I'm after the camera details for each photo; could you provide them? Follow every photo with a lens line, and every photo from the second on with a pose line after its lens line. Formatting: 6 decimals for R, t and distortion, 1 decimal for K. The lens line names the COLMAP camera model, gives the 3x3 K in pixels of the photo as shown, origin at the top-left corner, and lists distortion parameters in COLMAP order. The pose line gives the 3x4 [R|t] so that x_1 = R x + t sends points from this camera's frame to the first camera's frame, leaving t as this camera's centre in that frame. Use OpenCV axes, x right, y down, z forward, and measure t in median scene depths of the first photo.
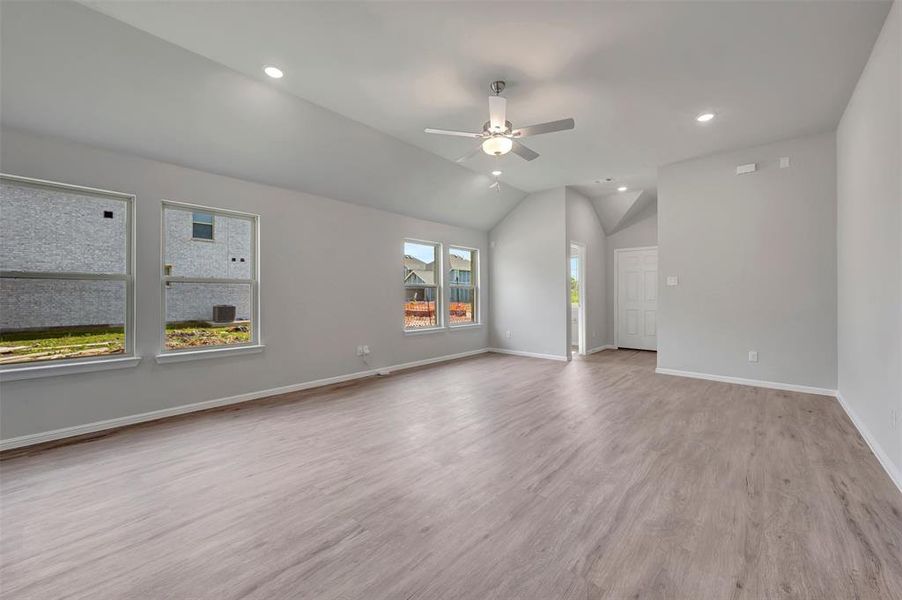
lens RADIAL K [[359.0, 0, 450.2], [0, 359.0, 295.9], [0, 0, 1]] dist [0.000294, 0.000145]
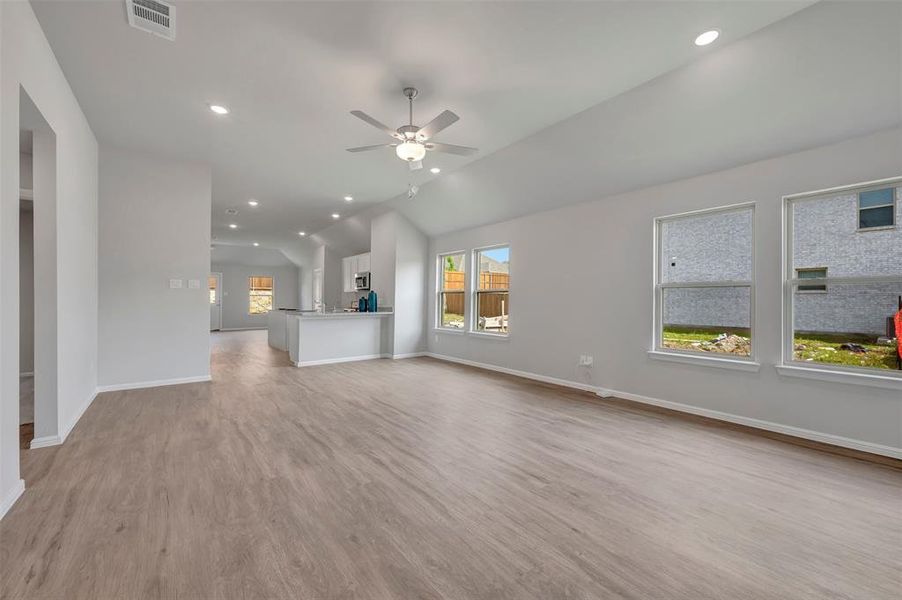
lens RADIAL K [[357.3, 0, 453.0], [0, 357.3, 304.1], [0, 0, 1]] dist [-0.000277, 0.000118]
pose [[-0.174656, 0.009905, -0.984580, 0.913299], [-0.004747, 0.999929, 0.010901, -0.000076], [0.984618, 0.006577, -0.174597, 1.074460]]
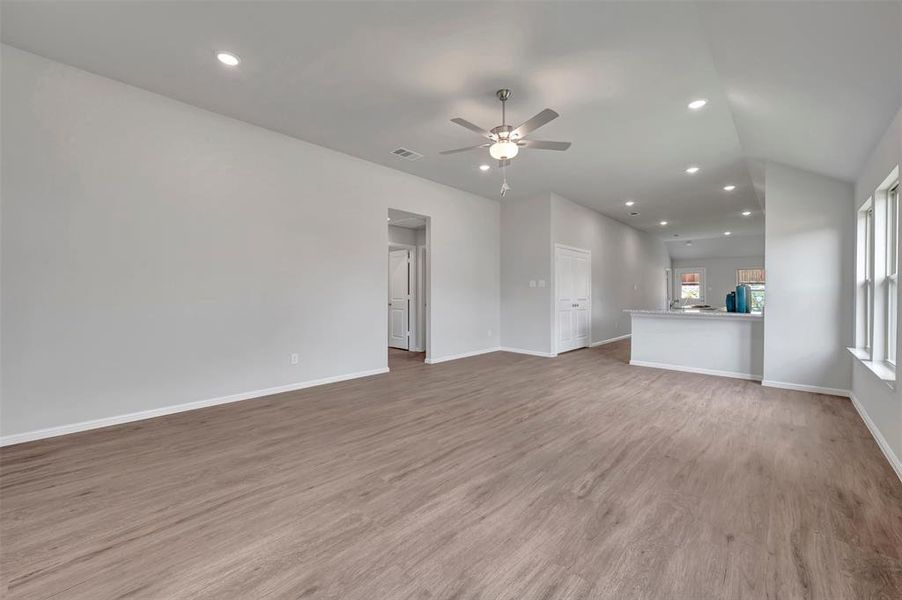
lens RADIAL K [[359.0, 0, 450.2], [0, 359.0, 295.9], [0, 0, 1]] dist [0.000294, 0.000145]
pose [[-0.999613, -0.005012, 0.027377, 0.214534], [-0.004780, 0.999952, 0.008559, -0.006251], [-0.027419, 0.008424, -0.999589, 1.688964]]
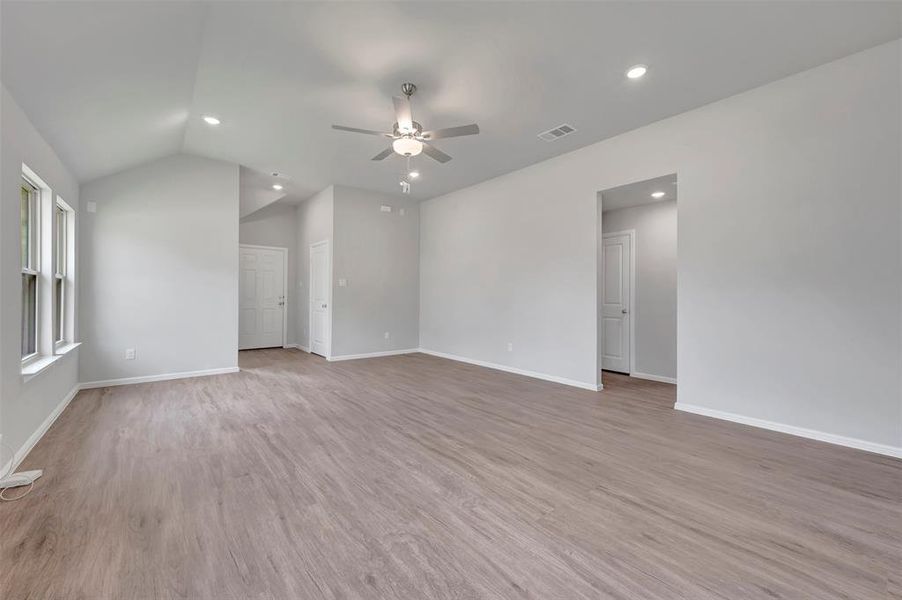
lens RADIAL K [[361.5, 0, 451.1], [0, 361.5, 292.4], [0, 0, 1]] dist [0.001152, 0.000012]
pose [[0.155939, 0.009103, 0.987725, -0.703947], [-0.004832, 0.999953, -0.008453, -0.000001], [-0.987755, -0.003454, 0.155976, 0.596452]]
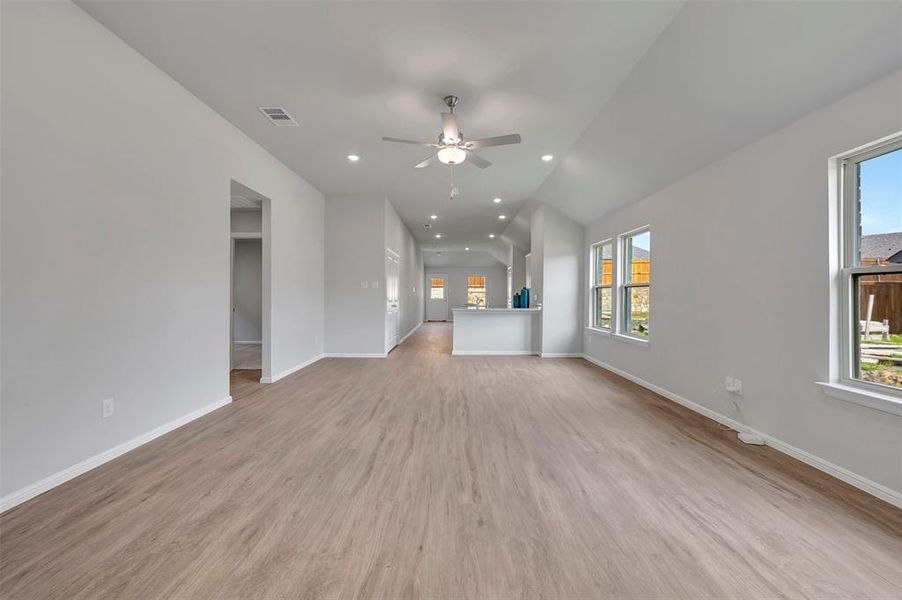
lens RADIAL K [[360.4, 0, 451.3], [0, 360.4, 294.7], [0, 0, 1]] dist [0.000889, 0.000041]
pose [[-0.749979, -0.002651, -0.661456, 0.692996], [-0.002107, 0.999996, -0.001619, -0.003396], [0.661458, 0.000179, -0.749982, 1.489612]]
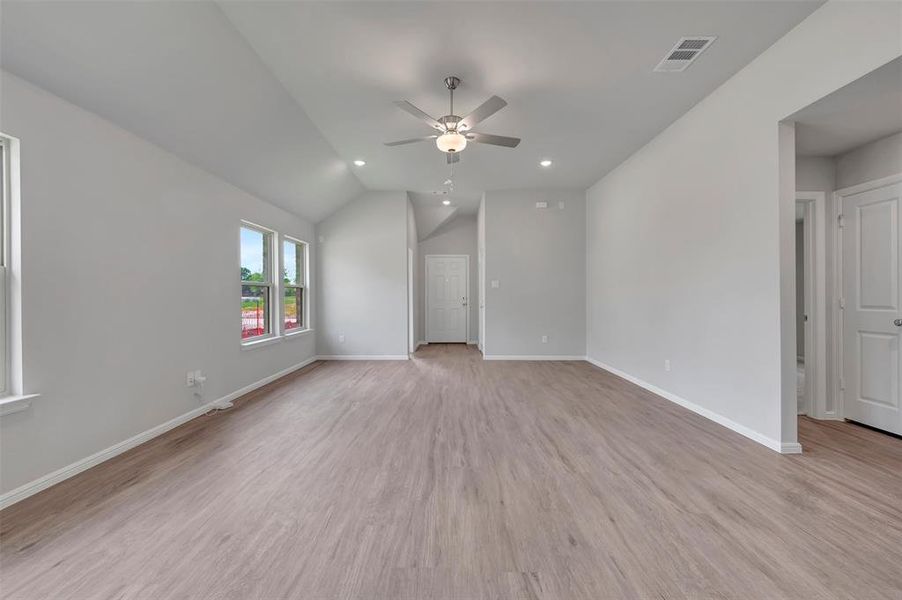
lens RADIAL K [[359.0, 0, 450.2], [0, 359.0, 295.9], [0, 0, 1]] dist [0.000294, 0.000145]
pose [[0.750714, -0.001592, 0.660625, -0.428533], [0.003570, 0.999992, -0.001646, -0.000435], [-0.660617, 0.003594, 0.750714, 0.224748]]
